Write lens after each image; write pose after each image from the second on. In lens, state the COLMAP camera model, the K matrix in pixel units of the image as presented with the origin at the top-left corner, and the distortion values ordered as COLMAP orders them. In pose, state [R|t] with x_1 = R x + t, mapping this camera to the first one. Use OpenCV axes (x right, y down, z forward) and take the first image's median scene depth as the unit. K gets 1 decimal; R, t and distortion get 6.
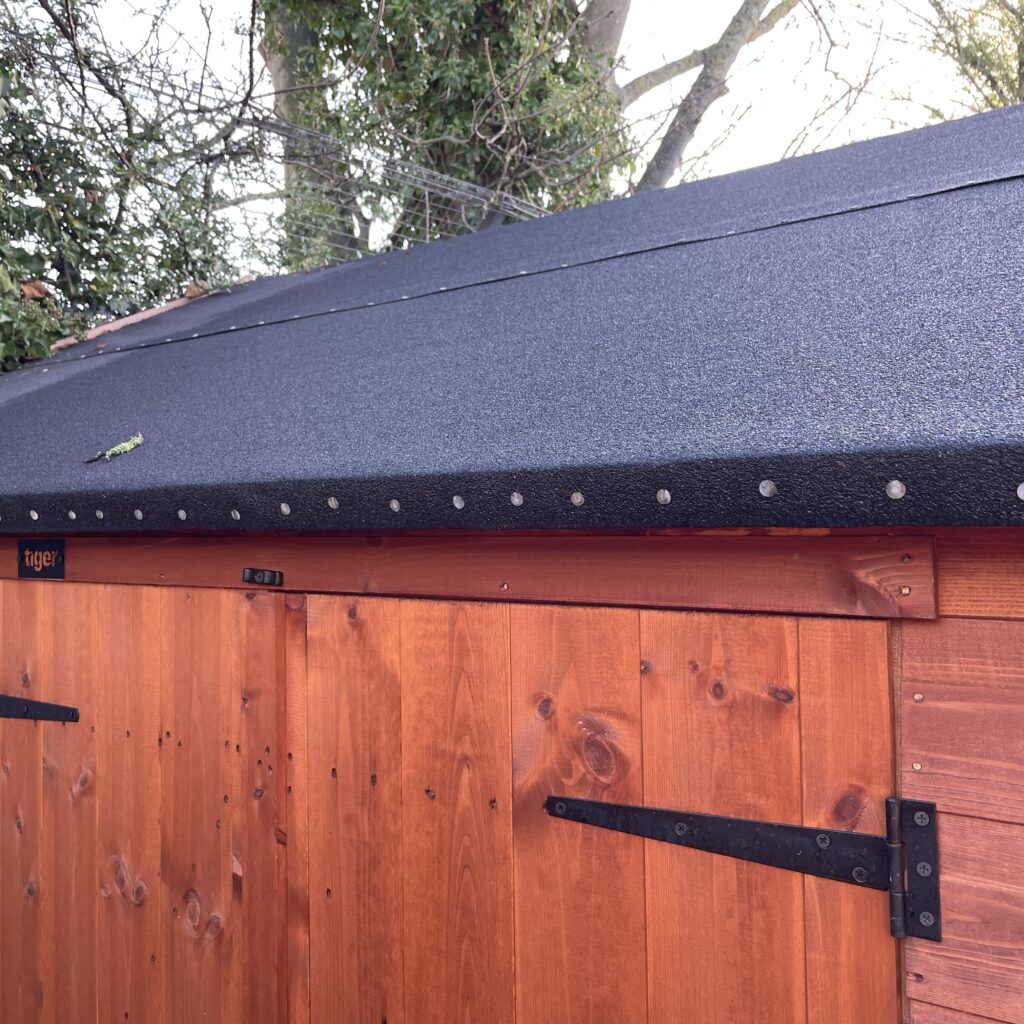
lens RADIAL K [[974.1, 0, 512.0], [0, 974.1, 512.0], [0, 0, 1]] dist [0.009055, -0.020623]
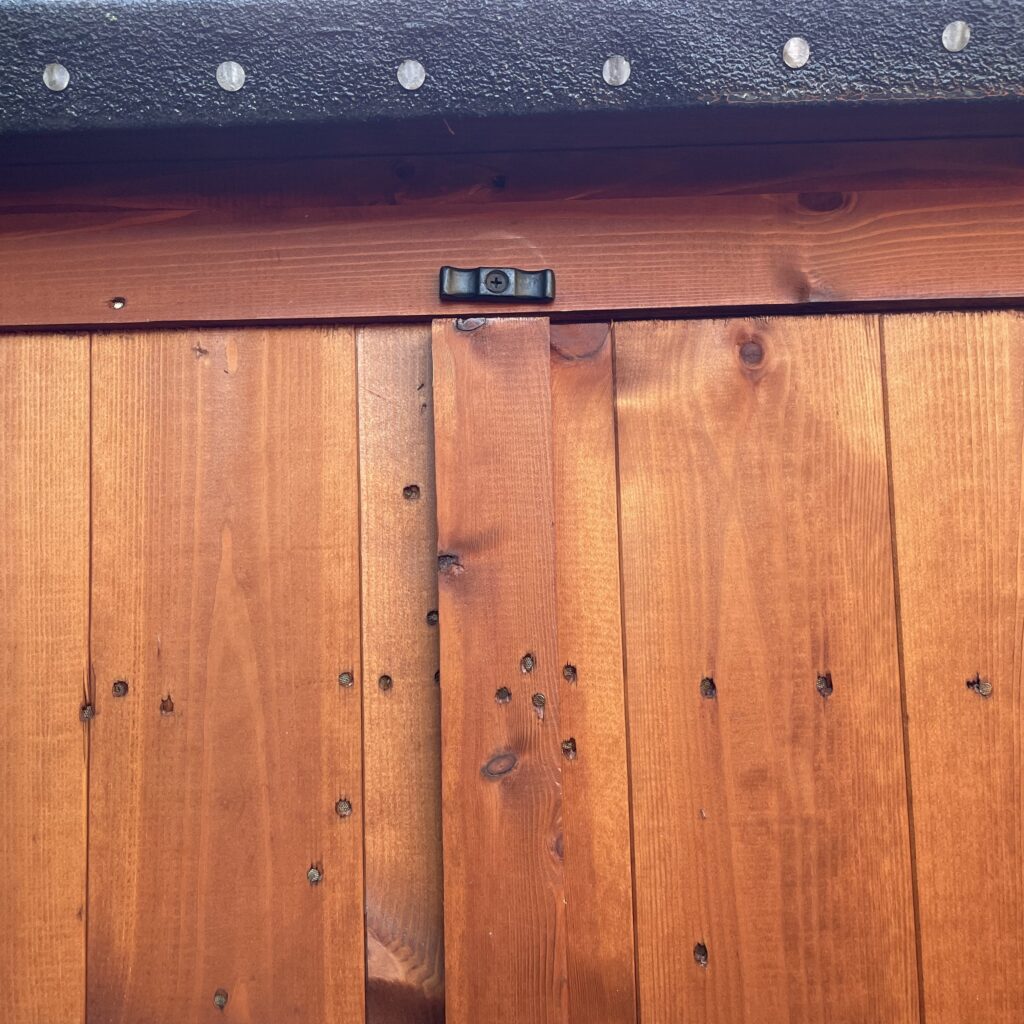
lens RADIAL K [[974.1, 0, 512.0], [0, 974.1, 512.0], [0, 0, 1]] dist [0.009055, -0.020623]
pose [[0.825835, 0.040007, 0.562491, -0.530957], [0.001561, 0.997314, -0.073226, 0.217286], [-0.563910, 0.061351, 0.823554, 0.660497]]
